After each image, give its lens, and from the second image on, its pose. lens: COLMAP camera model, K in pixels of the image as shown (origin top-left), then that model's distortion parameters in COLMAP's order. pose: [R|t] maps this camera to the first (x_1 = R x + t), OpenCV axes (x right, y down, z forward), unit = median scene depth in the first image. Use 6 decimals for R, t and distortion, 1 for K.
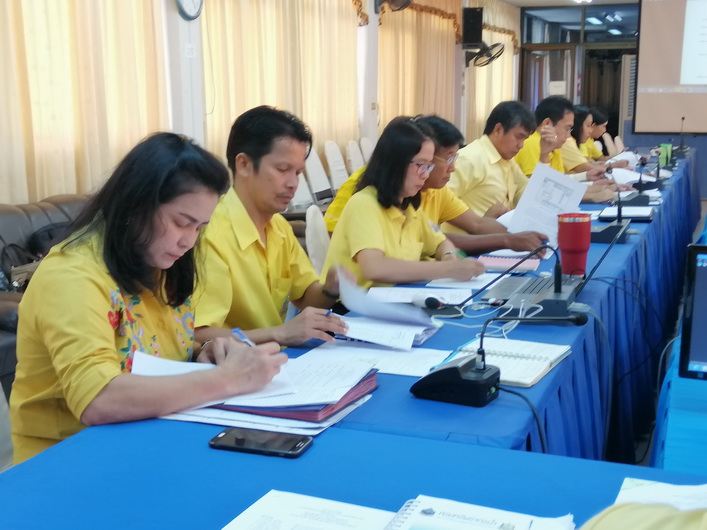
lens RADIAL K [[966.7, 0, 360.7], [0, 966.7, 266.1], [0, 0, 1]] dist [0.075913, 0.000000]
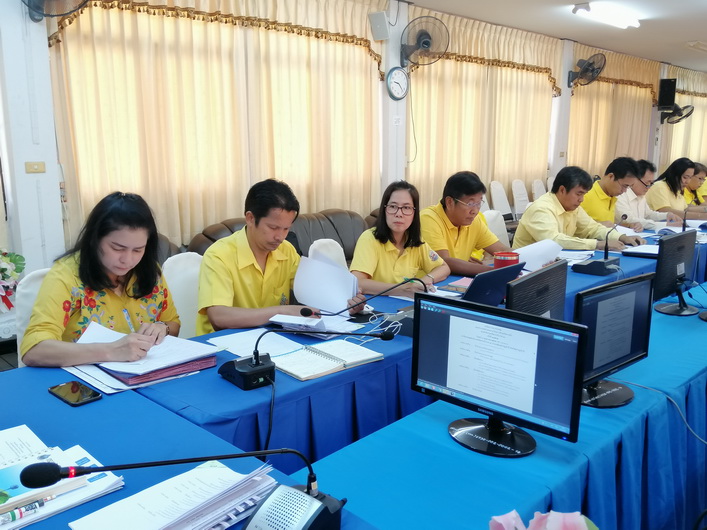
lens RADIAL K [[646.8, 0, 350.1], [0, 646.8, 267.7], [0, 0, 1]] dist [0.038882, 0.000000]
pose [[0.920383, 0.080832, -0.382573, 0.206463], [-0.073264, 0.996721, 0.034338, -0.027879], [0.384094, -0.003575, 0.923287, 0.051011]]
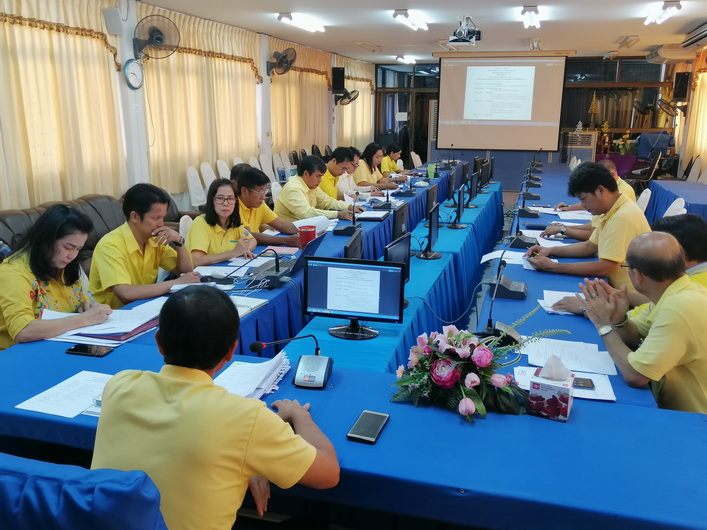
lens RADIAL K [[646.8, 0, 354.7], [0, 646.8, 260.6], [0, 0, 1]] dist [0.038882, 0.000000]
pose [[0.995756, -0.010344, 0.091444, 0.111786], [0.005143, 0.998365, 0.056927, -0.033830], [-0.091884, -0.056215, 0.994182, -0.172989]]
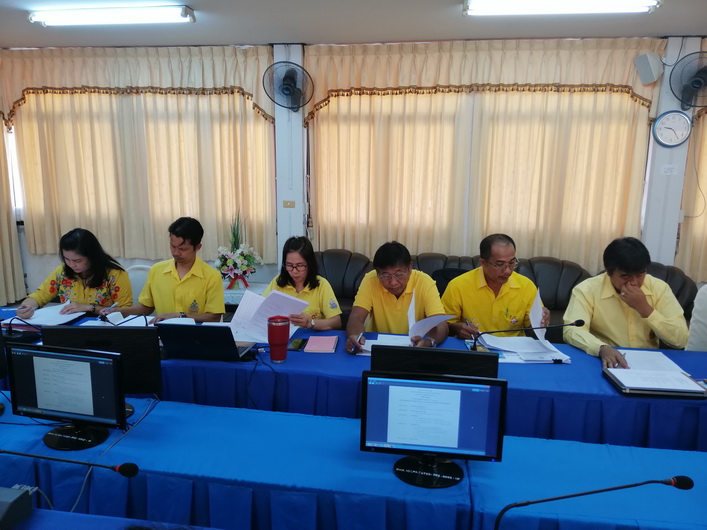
lens RADIAL K [[446.5, 0, 355.1], [0, 446.5, 267.1], [0, 0, 1]] dist [0.023410, 0.000804]
pose [[0.268745, 0.177852, -0.946649, 0.415731], [-0.187113, 0.973723, 0.129819, -0.113441], [0.944862, 0.142242, 0.294962, 0.535740]]
